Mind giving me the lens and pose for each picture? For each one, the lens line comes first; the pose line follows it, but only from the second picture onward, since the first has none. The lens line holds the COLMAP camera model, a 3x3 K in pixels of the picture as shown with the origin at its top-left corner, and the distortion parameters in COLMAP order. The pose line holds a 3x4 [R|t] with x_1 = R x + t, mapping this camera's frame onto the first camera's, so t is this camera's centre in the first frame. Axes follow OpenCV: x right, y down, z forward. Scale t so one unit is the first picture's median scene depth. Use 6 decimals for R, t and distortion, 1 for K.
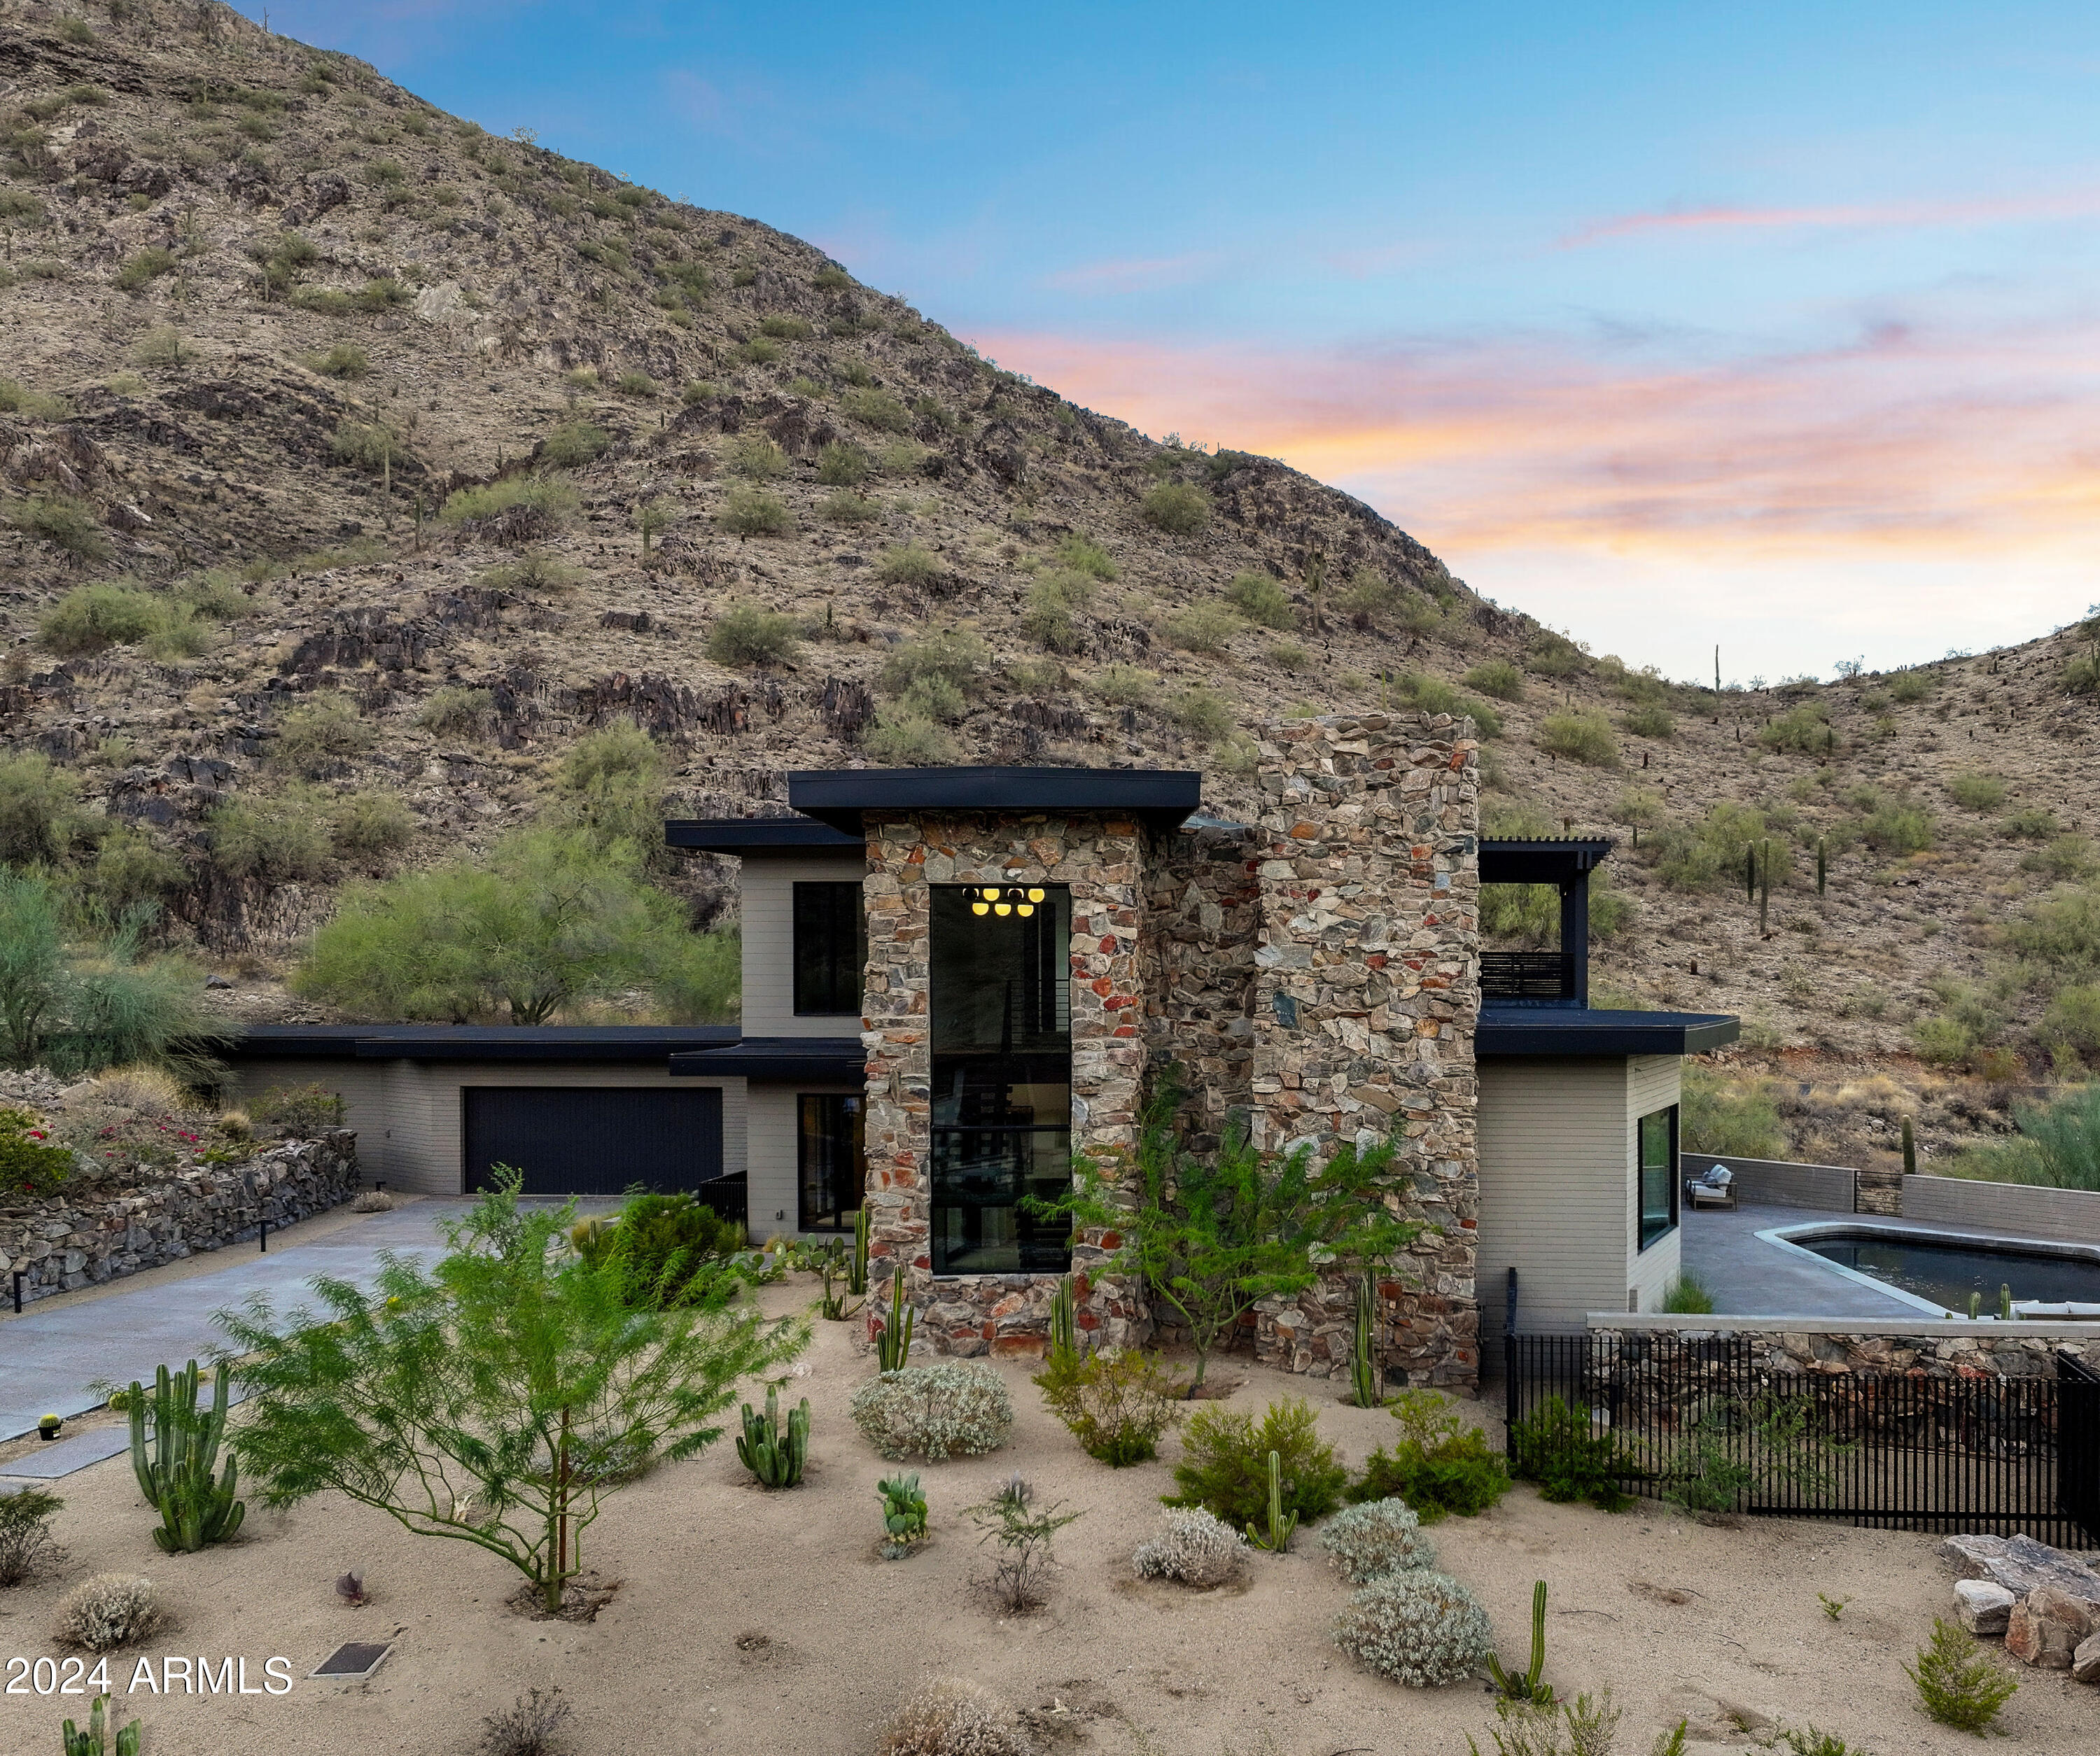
lens RADIAL K [[1951.3, 0, 1312.0], [0, 1951.3, 945.1], [0, 0, 1]] dist [-0.069142, 0.053450]
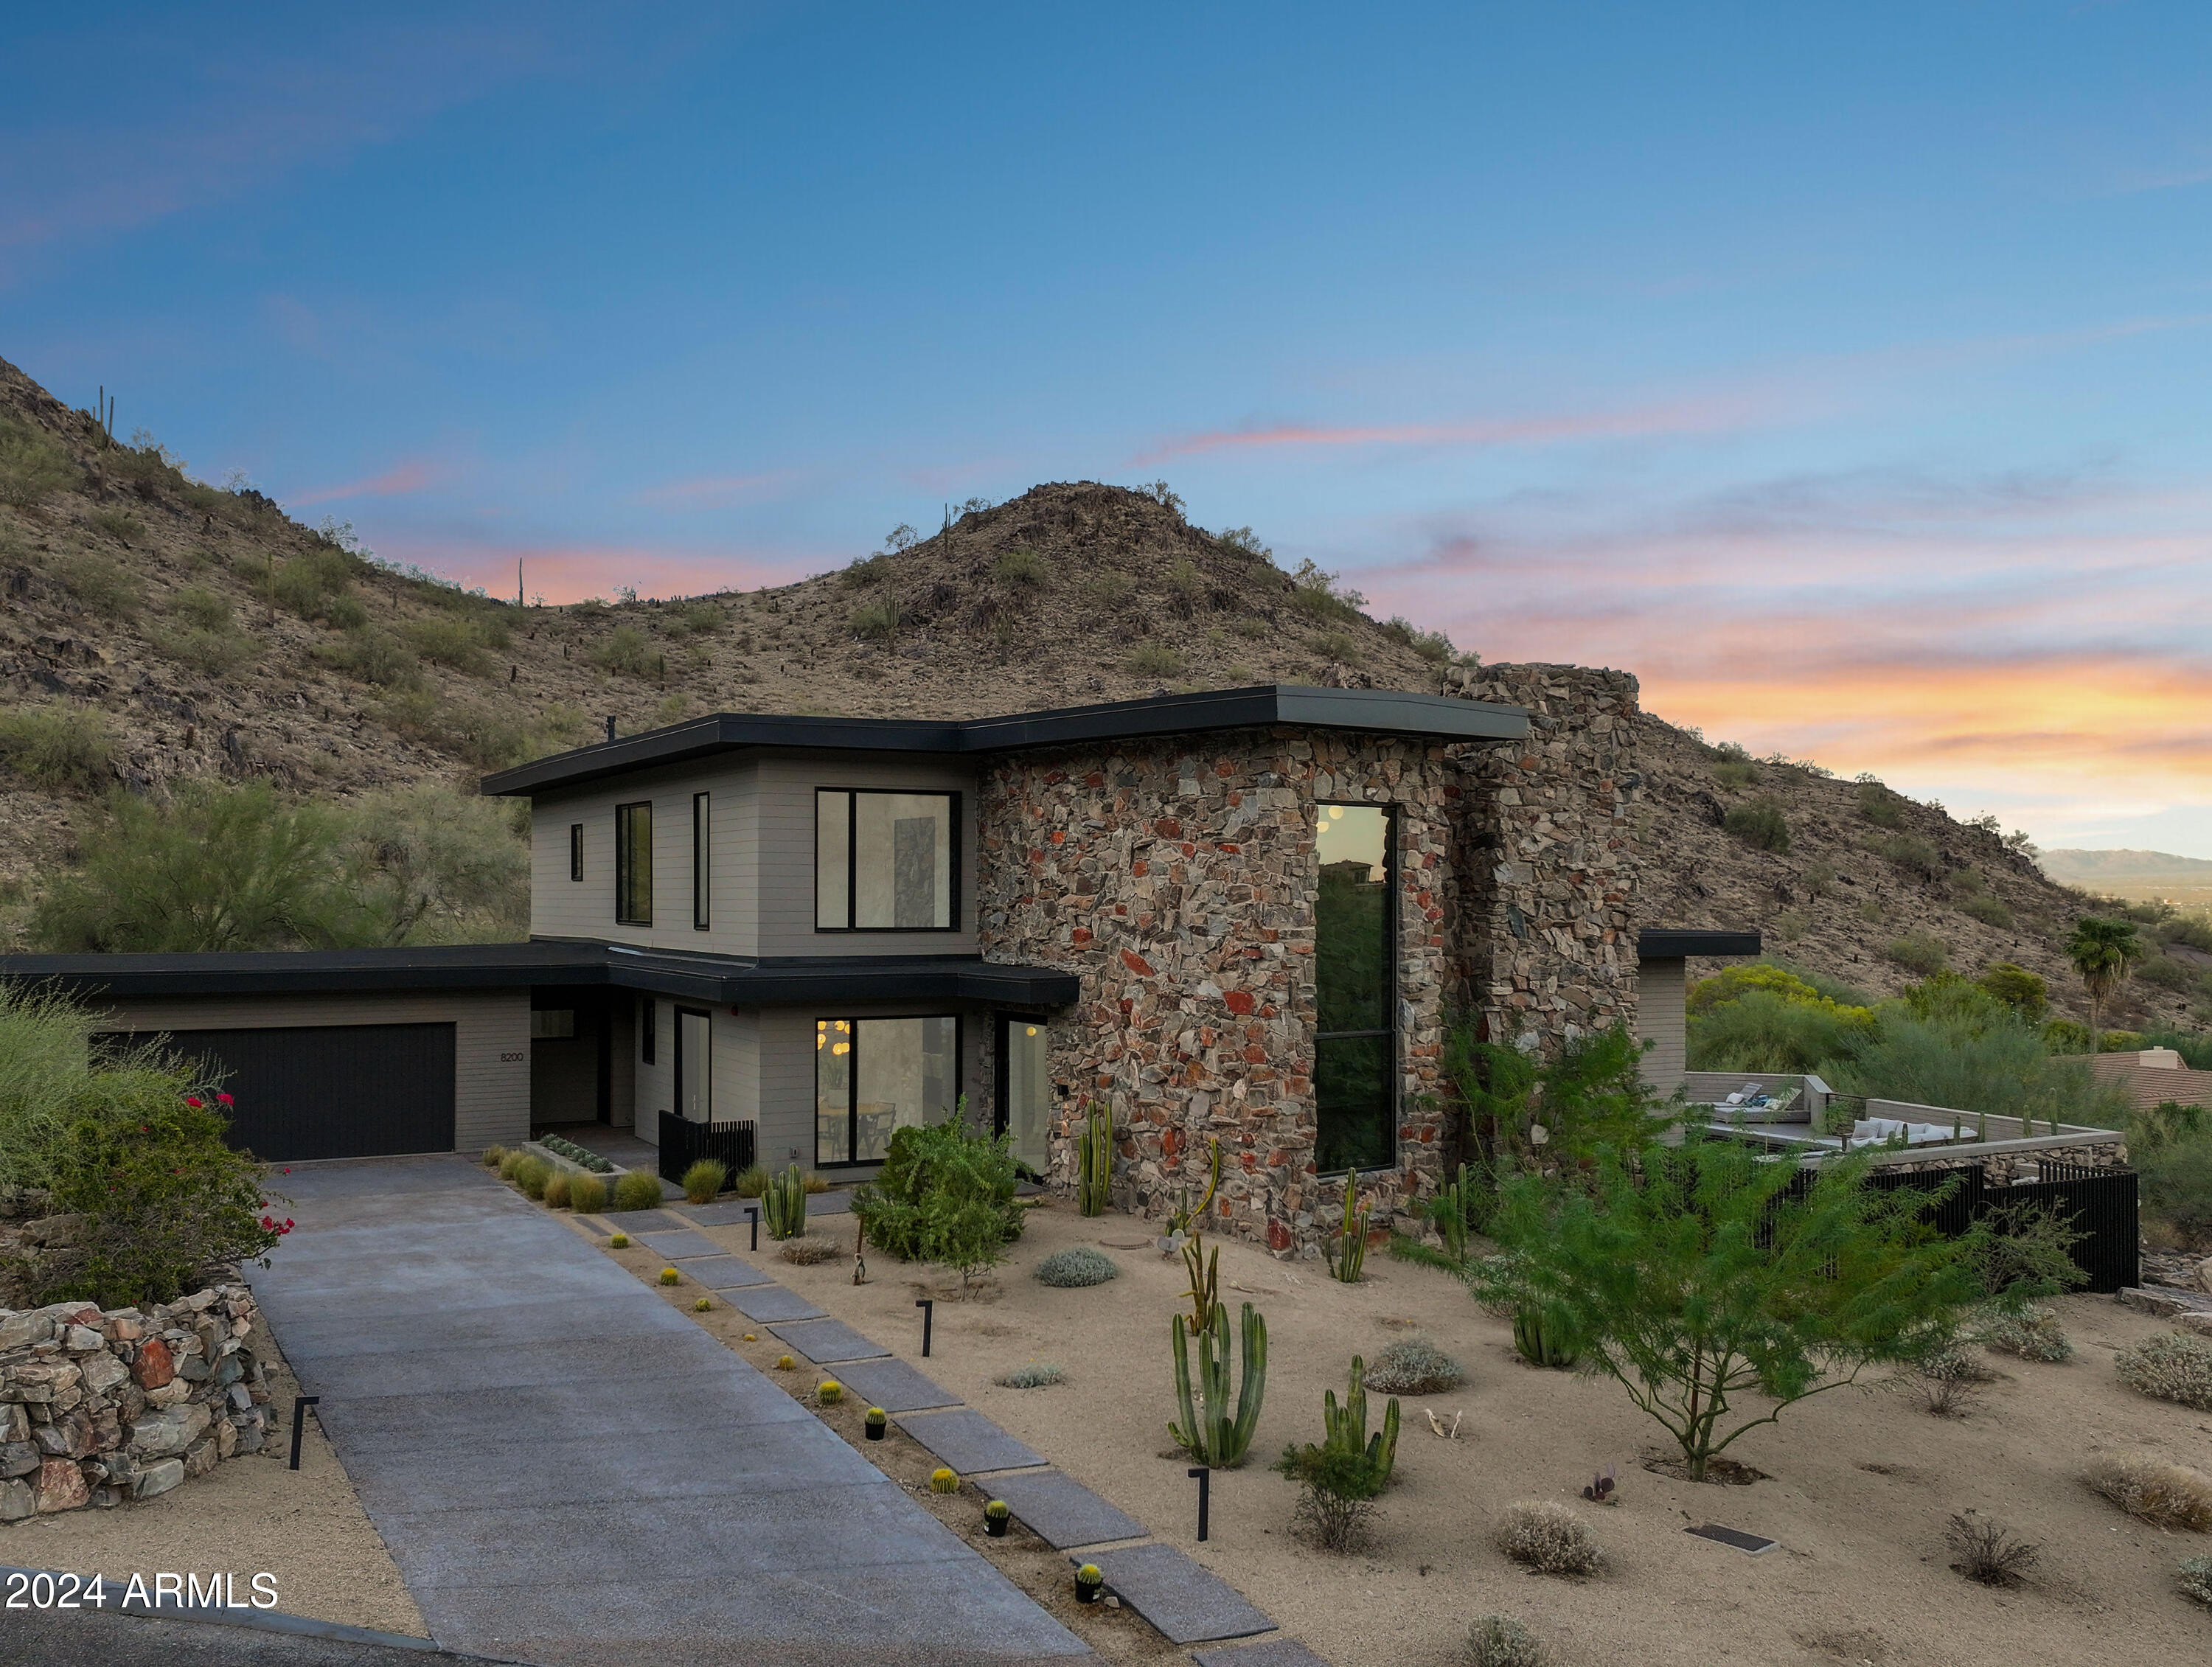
lens RADIAL K [[1947.4, 0, 1066.8], [0, 1947.4, 865.8], [0, 0, 1]] dist [0.055483, -0.000122]
pose [[0.811266, 0.012977, 0.584534, -0.117966], [-0.012725, 0.999909, -0.004538, 0.001304], [-0.584539, -0.003756, 0.811357, 0.030840]]
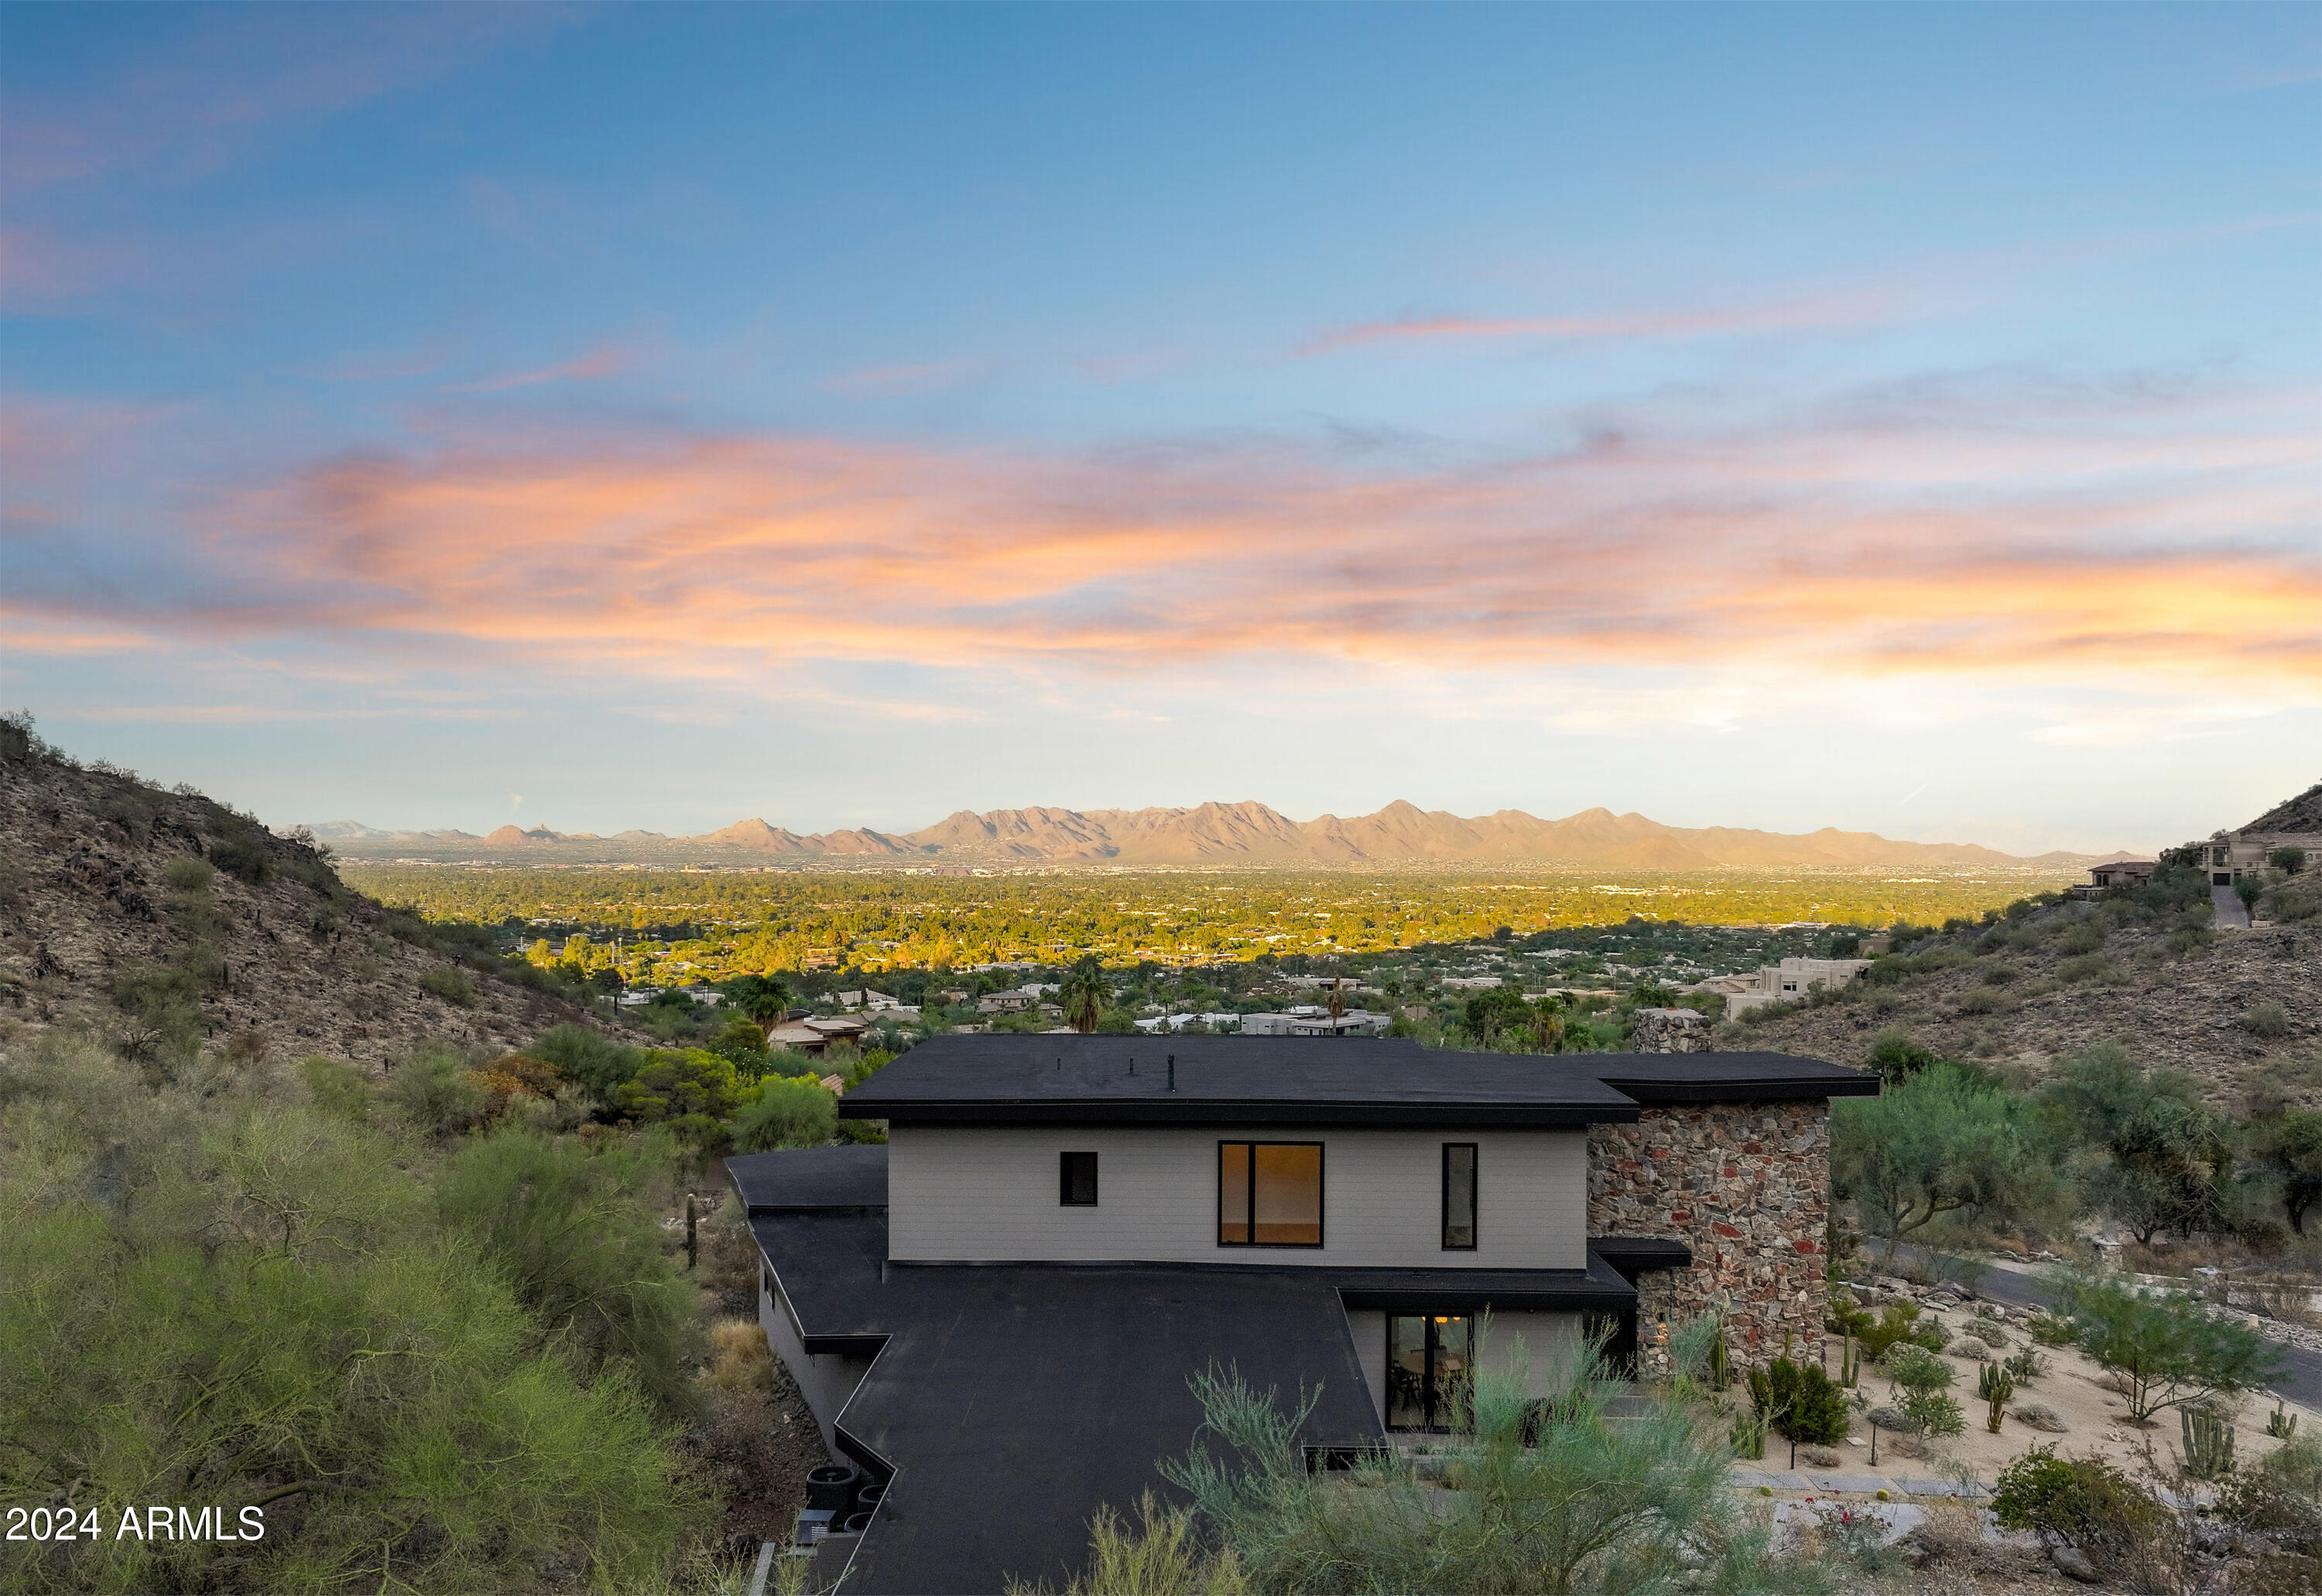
lens RADIAL K [[1872.6, 0, 1161.0], [0, 1872.6, 798.0], [0, 0, 1]] dist [-0.004284, -0.001103]
pose [[-0.166653, 0.020164, 0.985809, -0.241991], [-0.031004, 0.999189, -0.025679, -0.036280], [-0.985528, -0.034843, -0.165892, 0.249190]]
